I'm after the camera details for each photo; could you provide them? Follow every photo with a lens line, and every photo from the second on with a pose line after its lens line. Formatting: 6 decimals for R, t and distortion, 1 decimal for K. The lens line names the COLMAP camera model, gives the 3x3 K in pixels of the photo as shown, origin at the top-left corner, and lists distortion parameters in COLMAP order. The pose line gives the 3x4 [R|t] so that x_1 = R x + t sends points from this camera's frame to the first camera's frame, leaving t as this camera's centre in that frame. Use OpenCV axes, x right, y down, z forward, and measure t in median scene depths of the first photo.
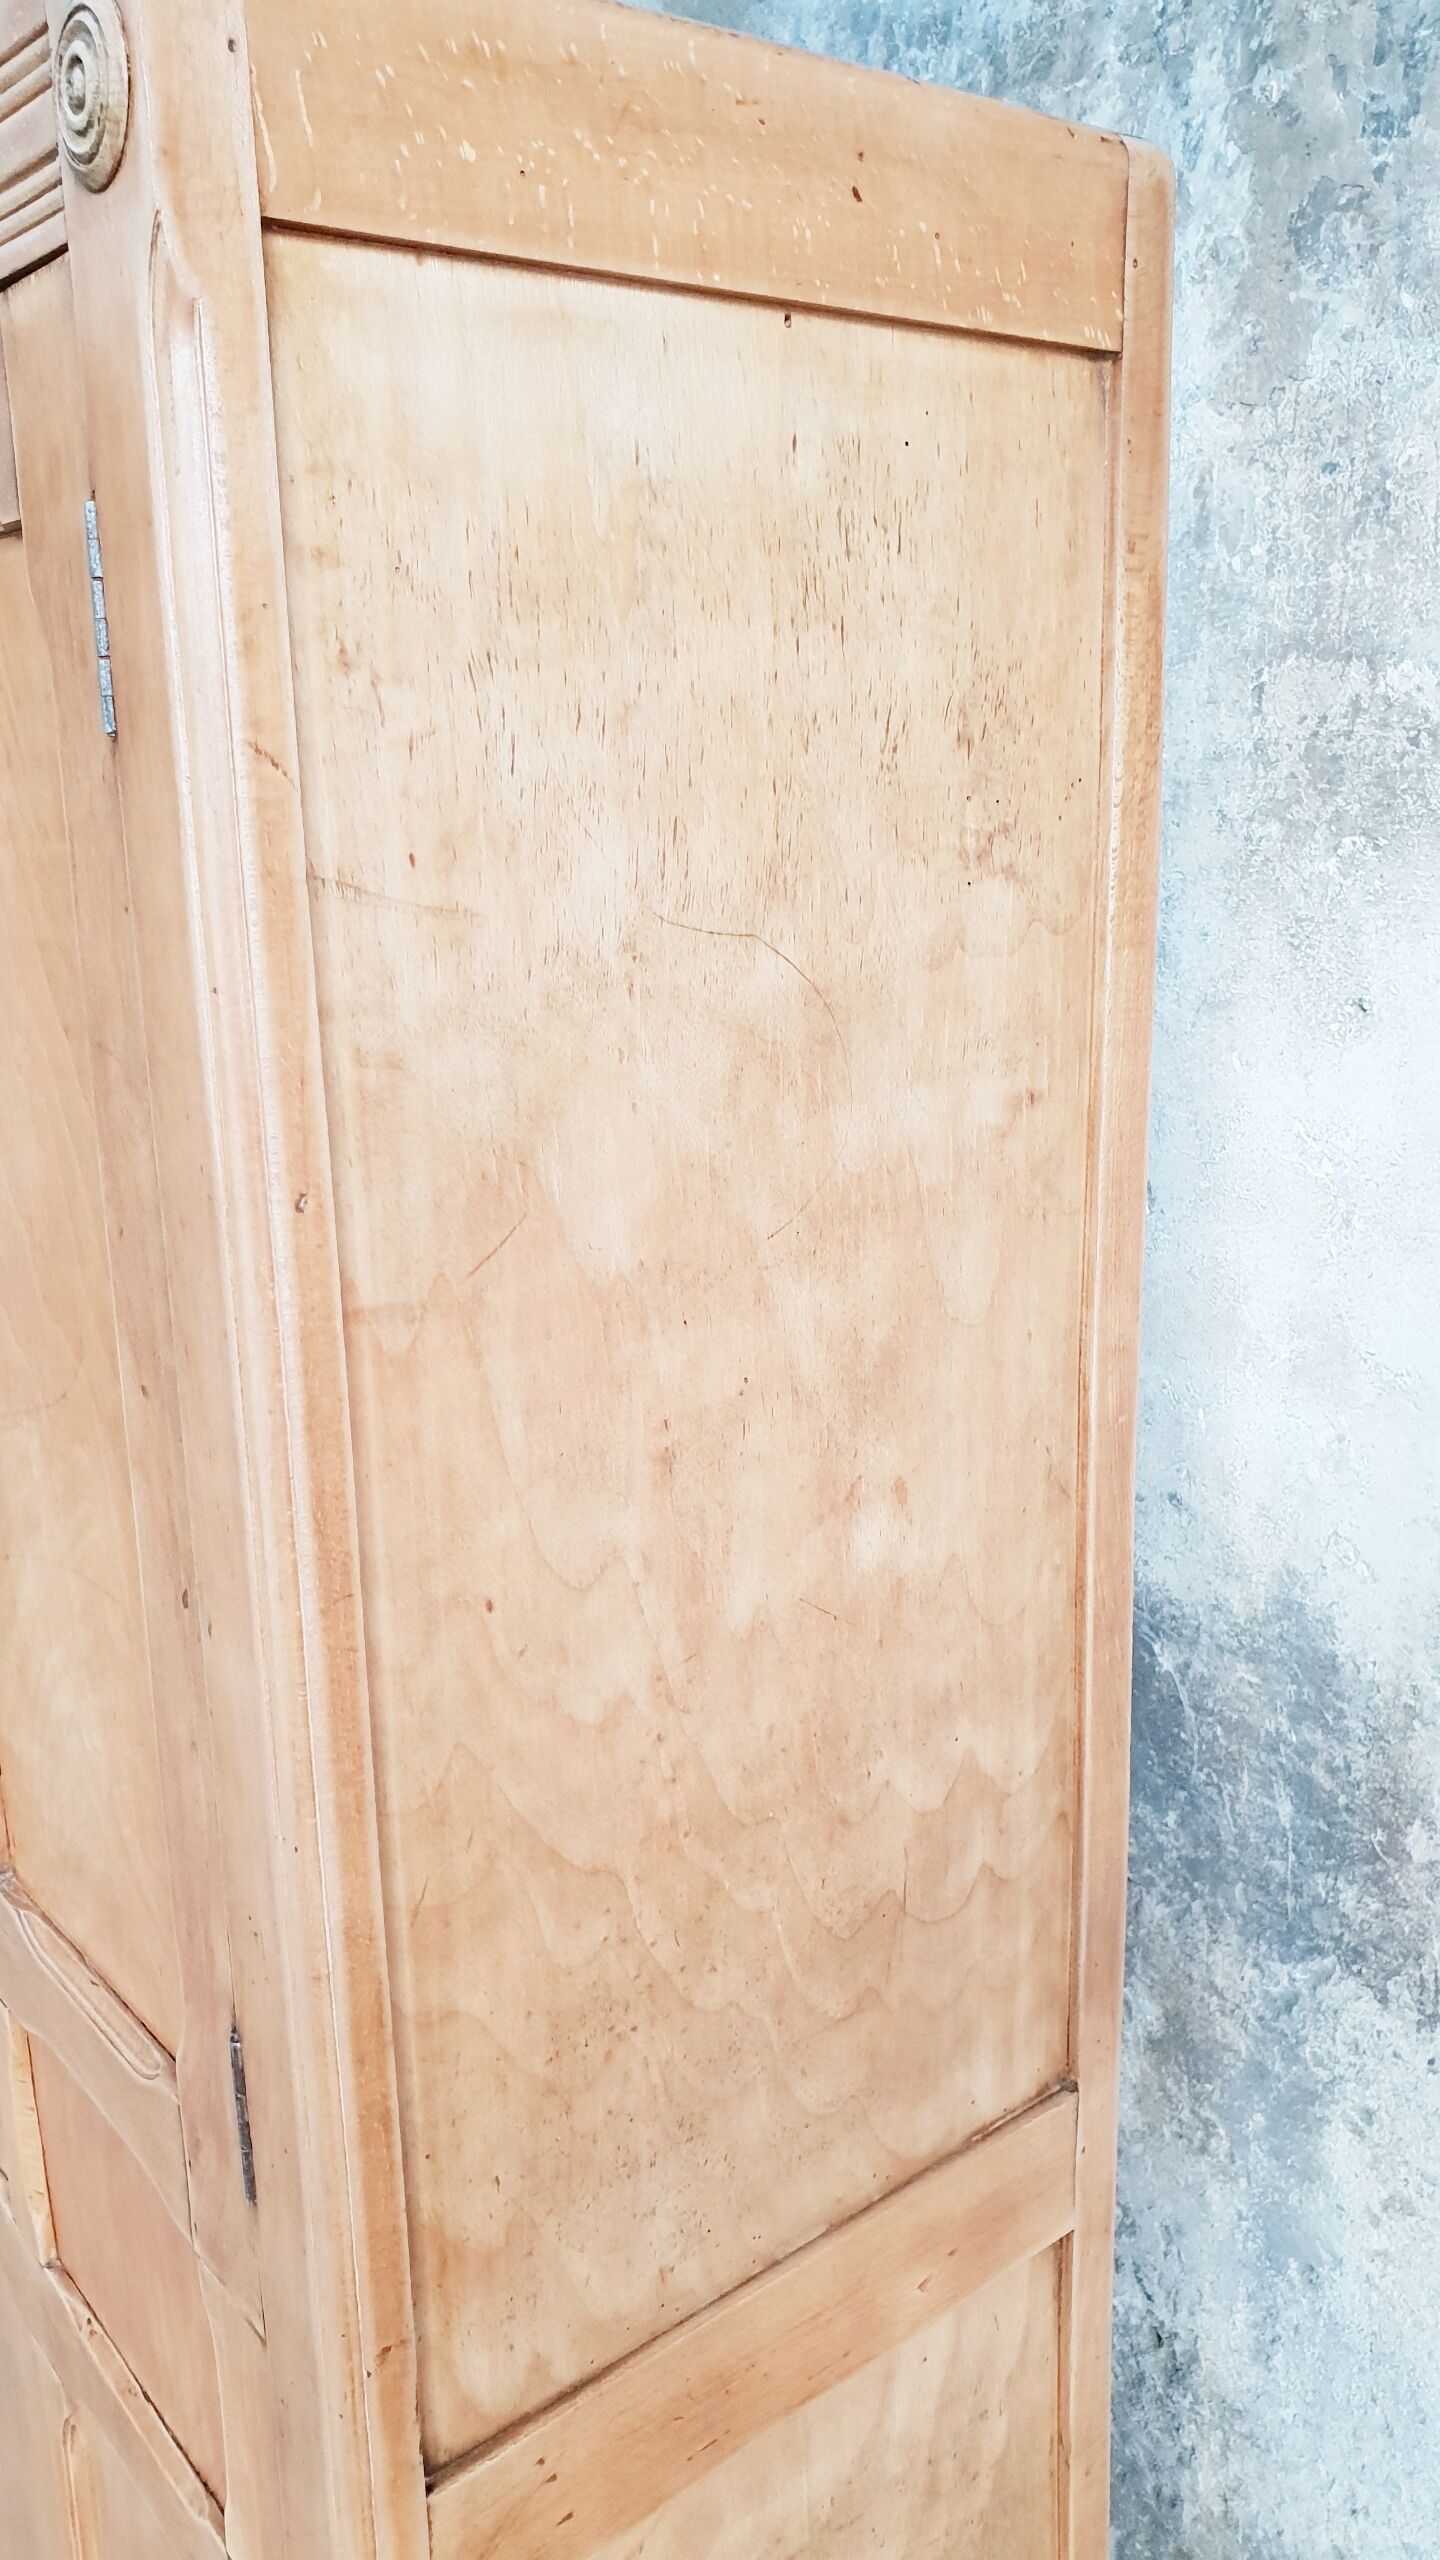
lens RADIAL K [[2031.0, 0, 714.4], [0, 2031.0, 1275.2], [0, 0, 1]] dist [-0.017095, 0.044487]
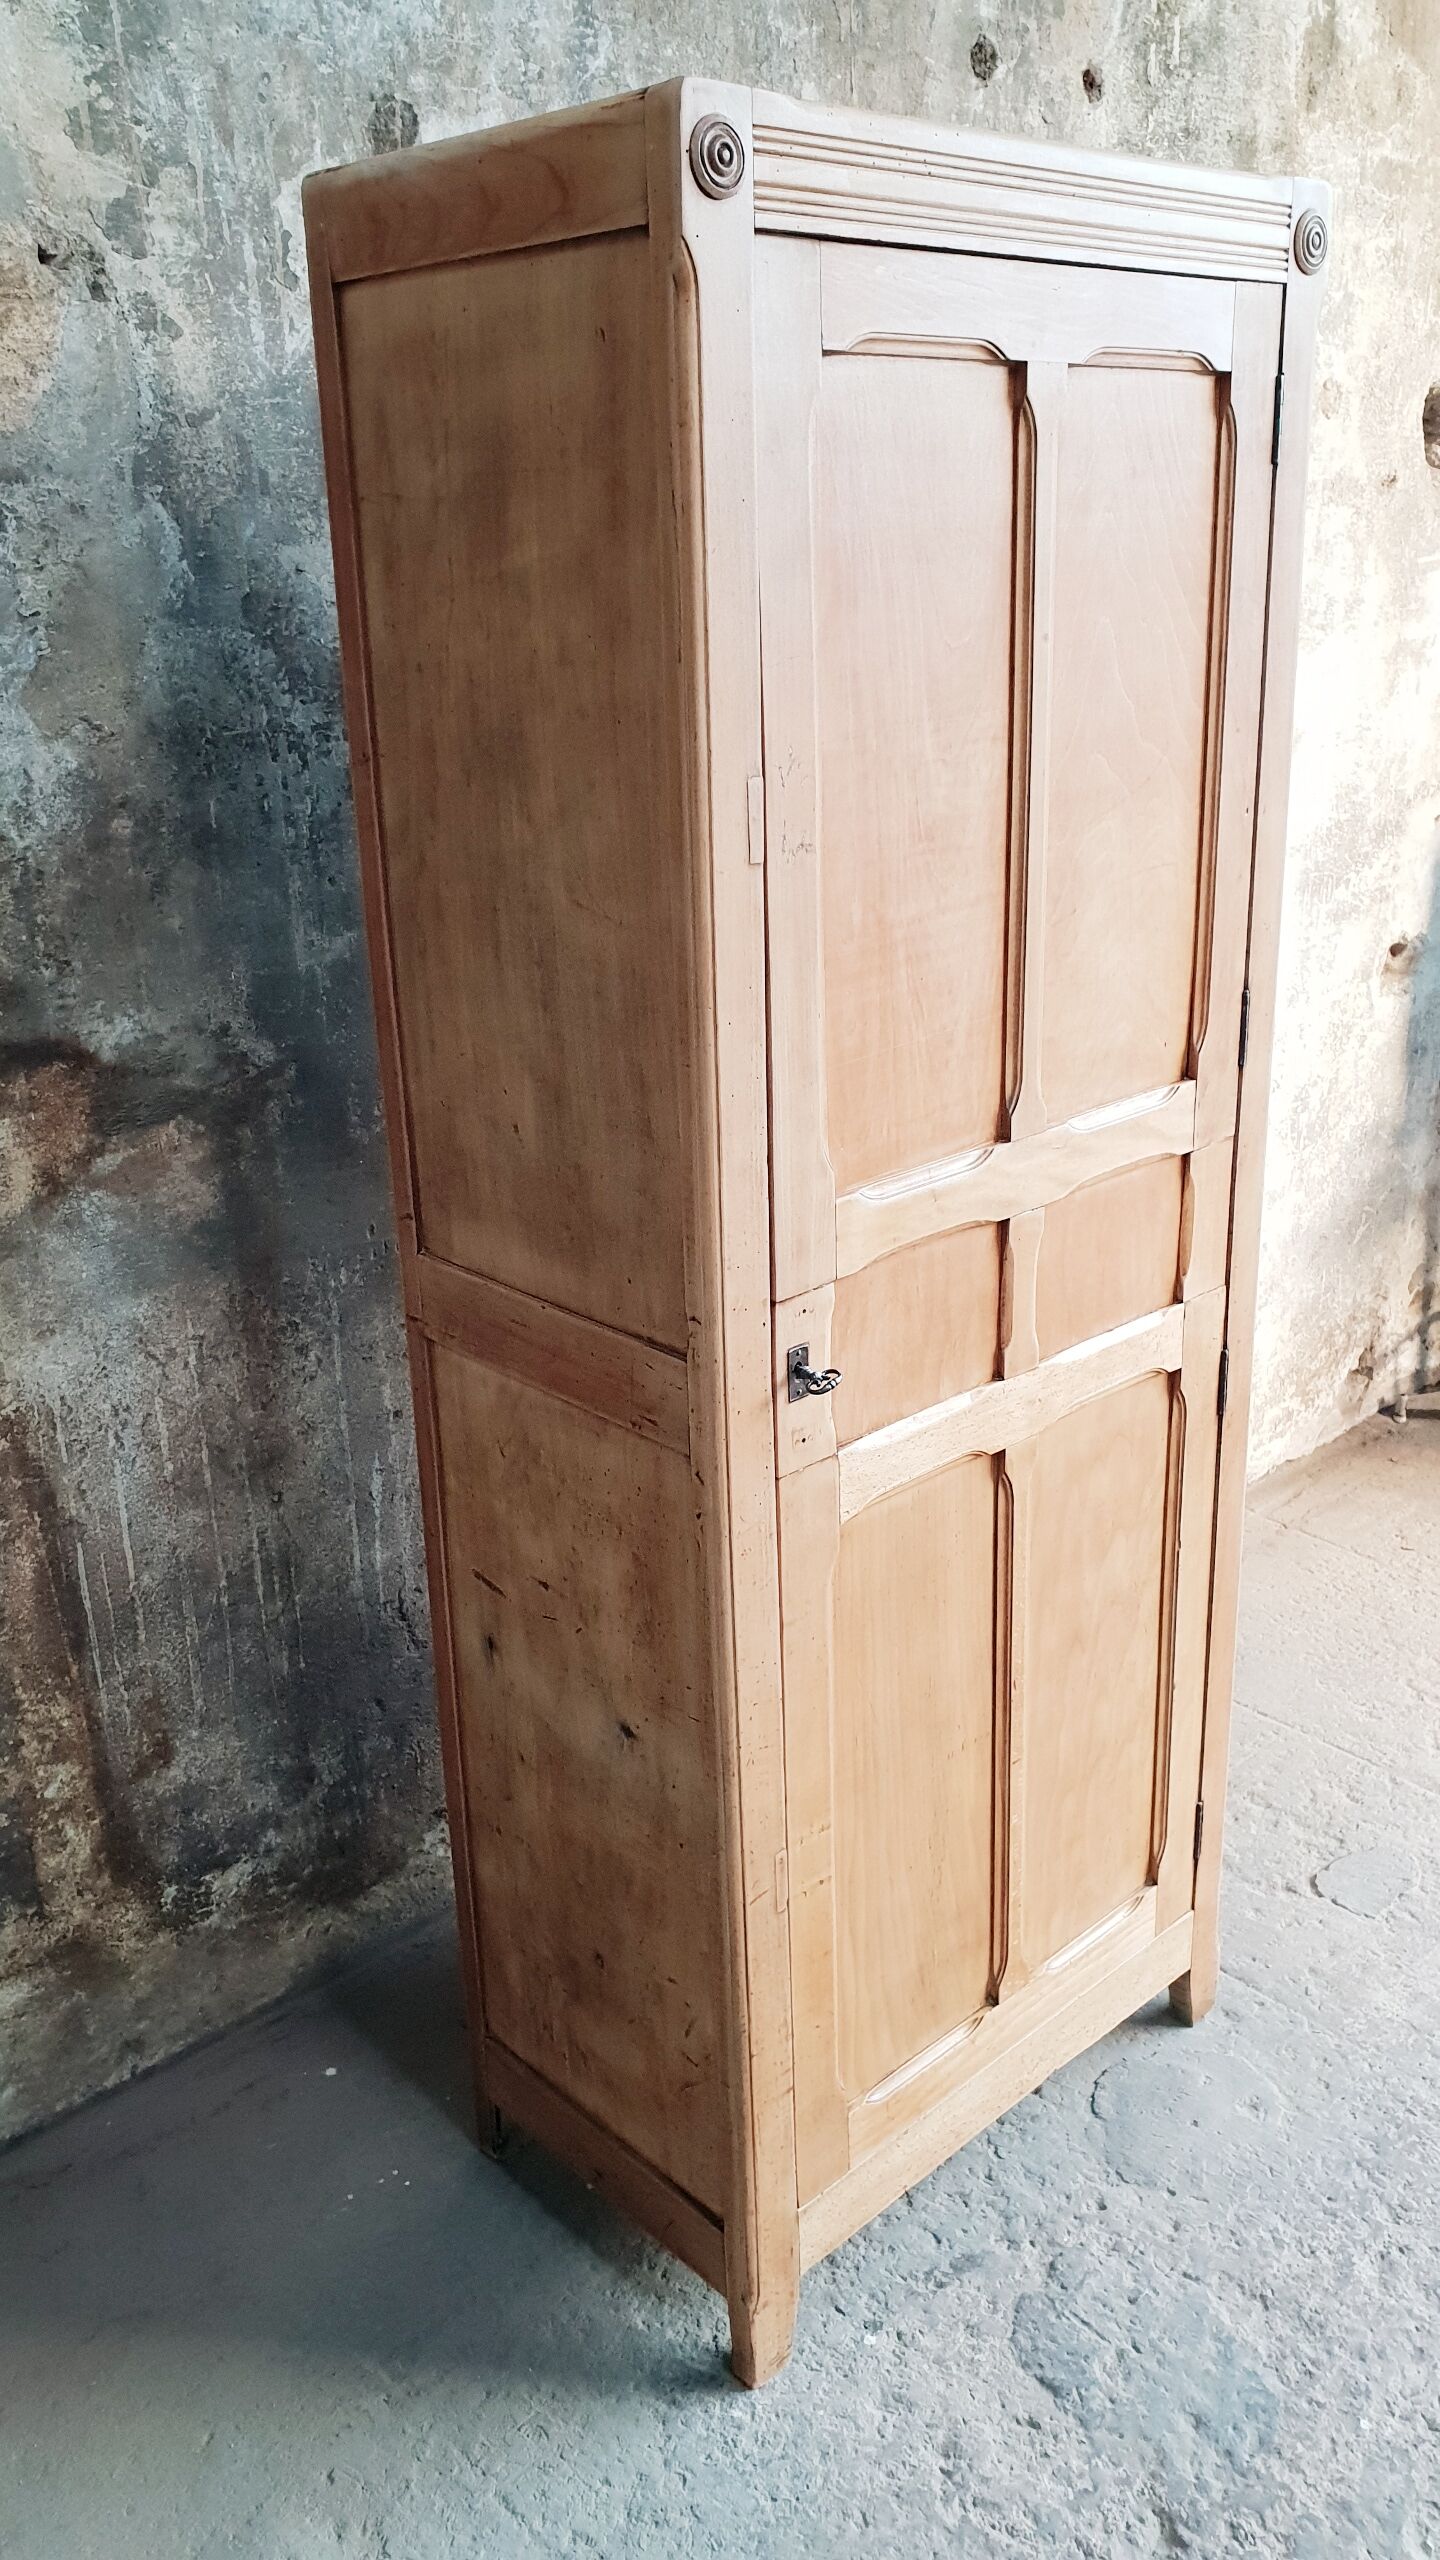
lens RADIAL K [[2031.0, 0, 745.9], [0, 2031.0, 1276.8], [0, 0, 1]] dist [-0.017095, 0.044487]
pose [[-0.097209, -0.315221, 0.944027, -1.911356], [0.277638, 0.902277, 0.329869, -0.226187], [-0.955755, 0.294164, -0.000192, 1.208769]]
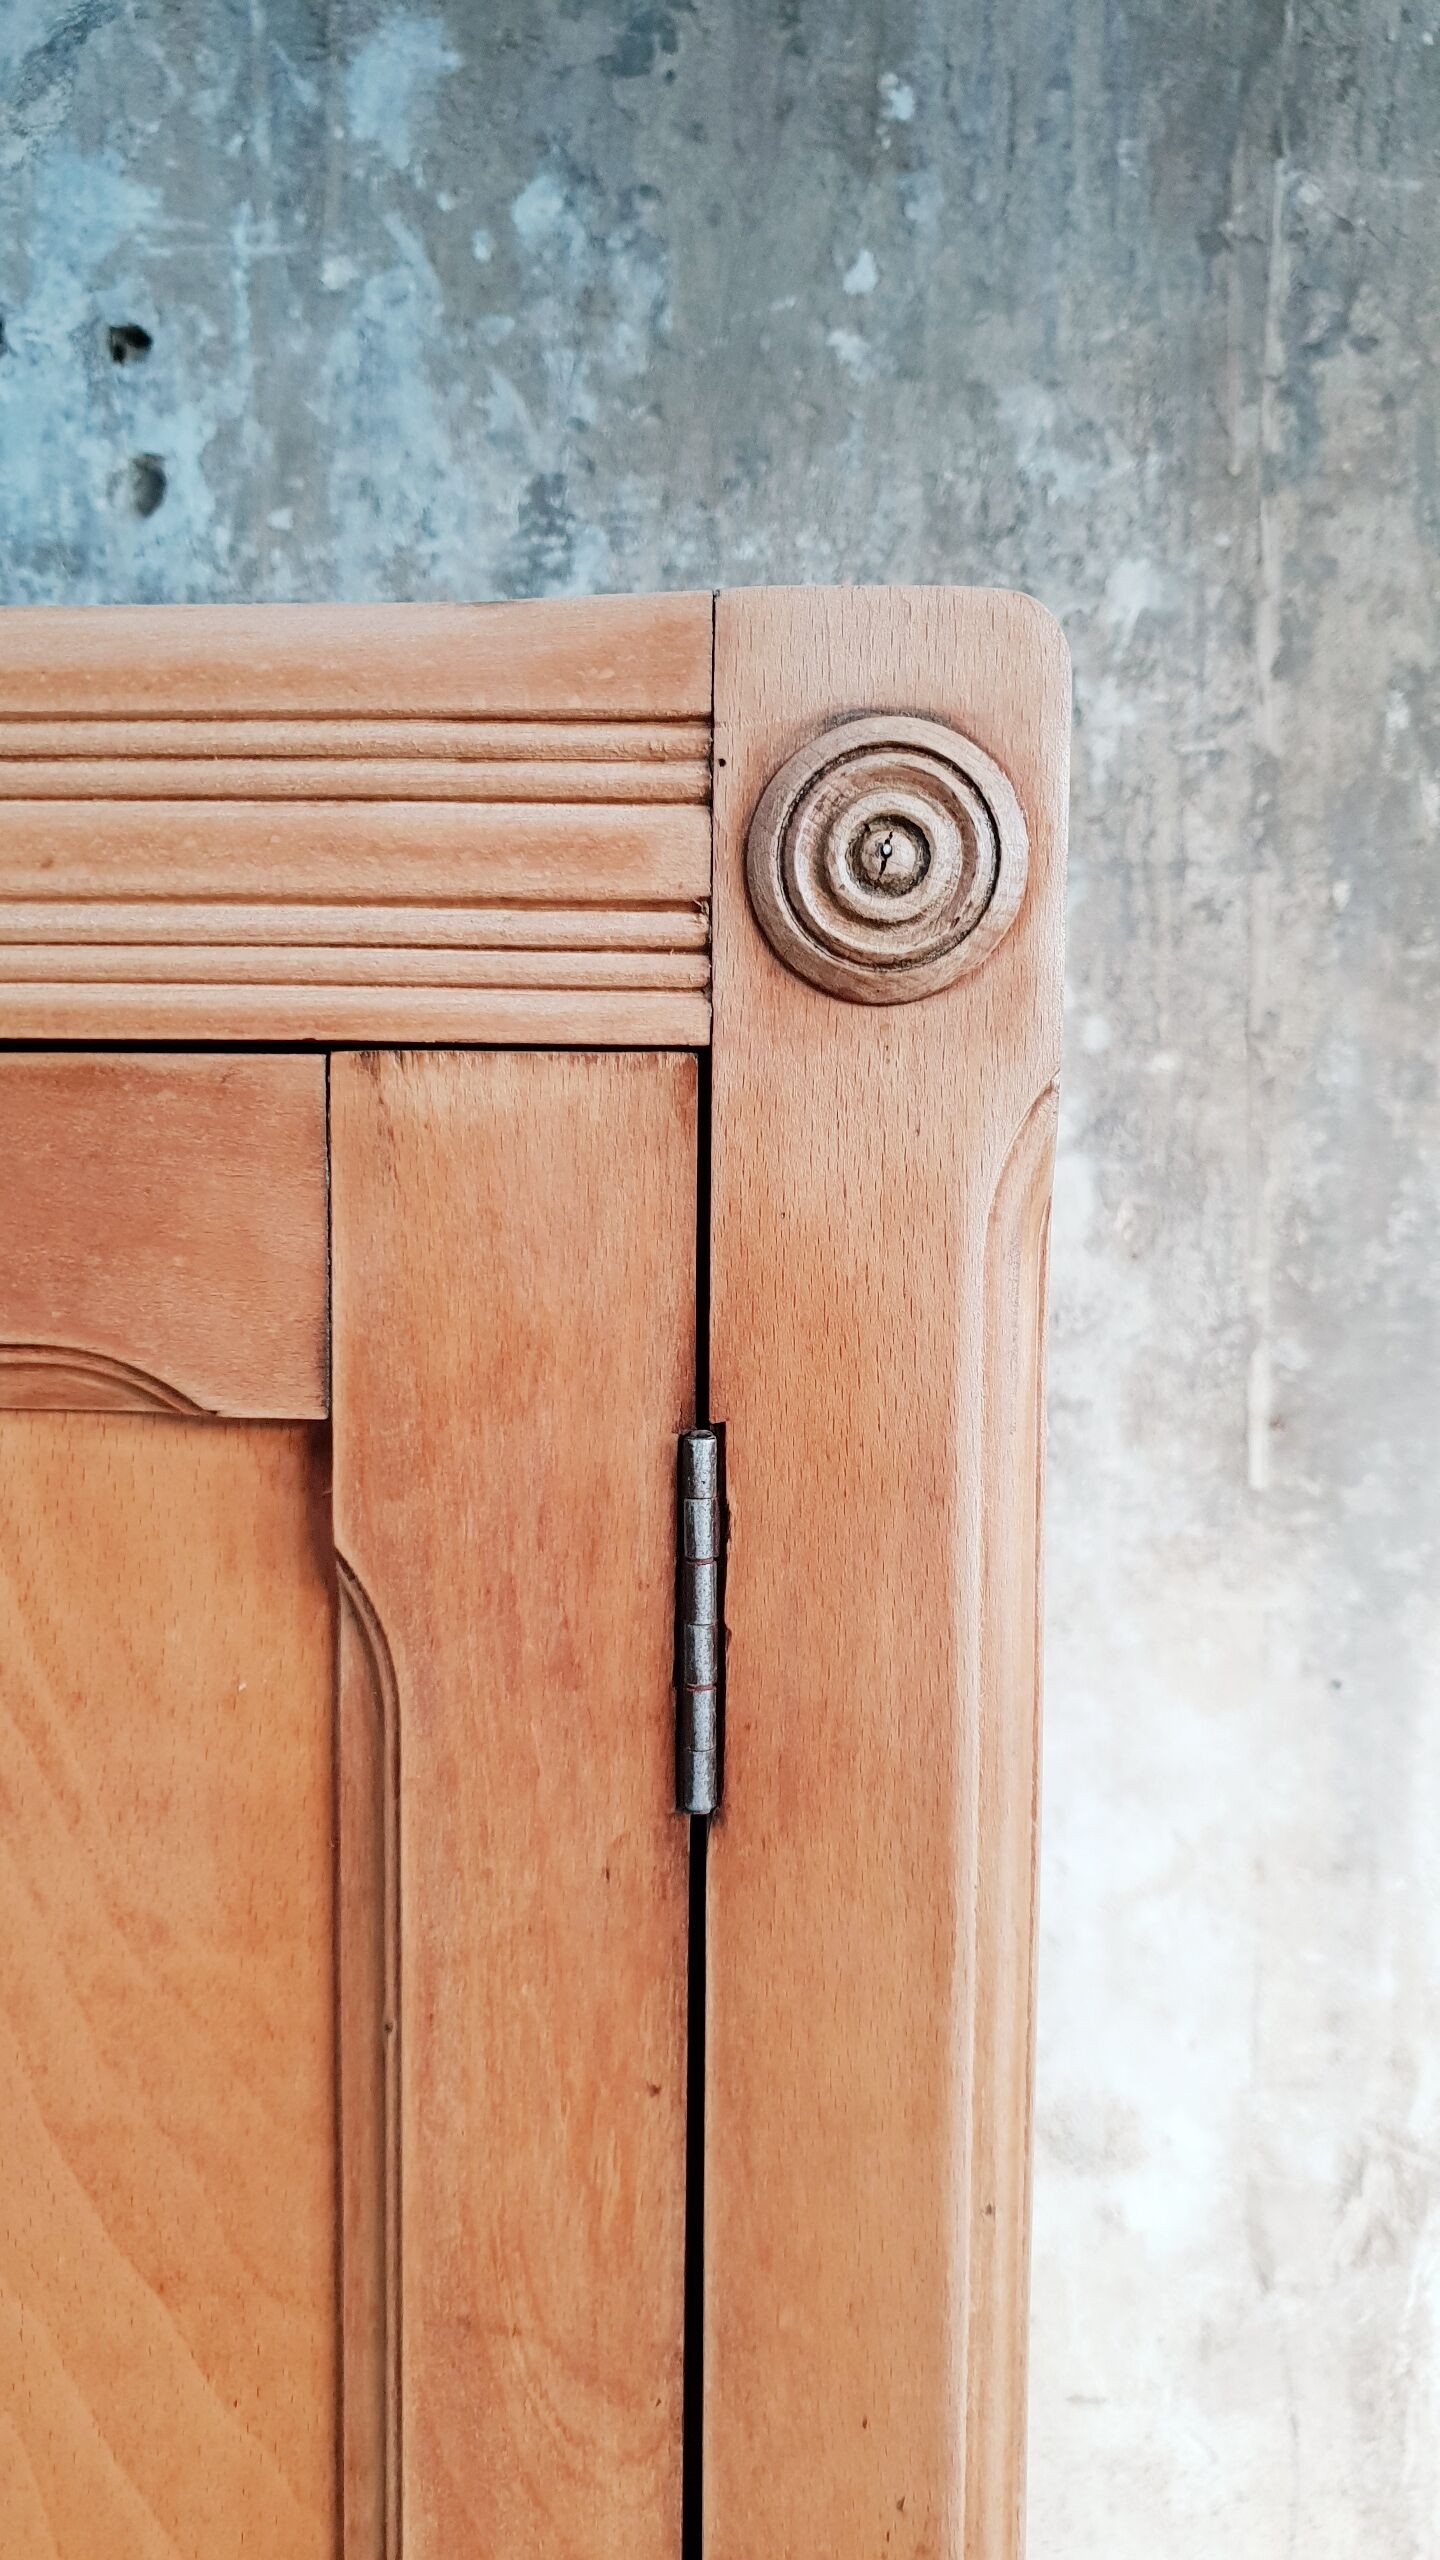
lens RADIAL K [[2031.0, 0, 764.0], [0, 2031.0, 1282.3], [0, 0, 1]] dist [-0.017095, 0.044487]
pose [[0.646486, -0.029609, 0.762351, -0.434667], [0.166325, 0.980681, -0.102957, -0.211528], [-0.744575, 0.193358, 0.638921, 0.350720]]
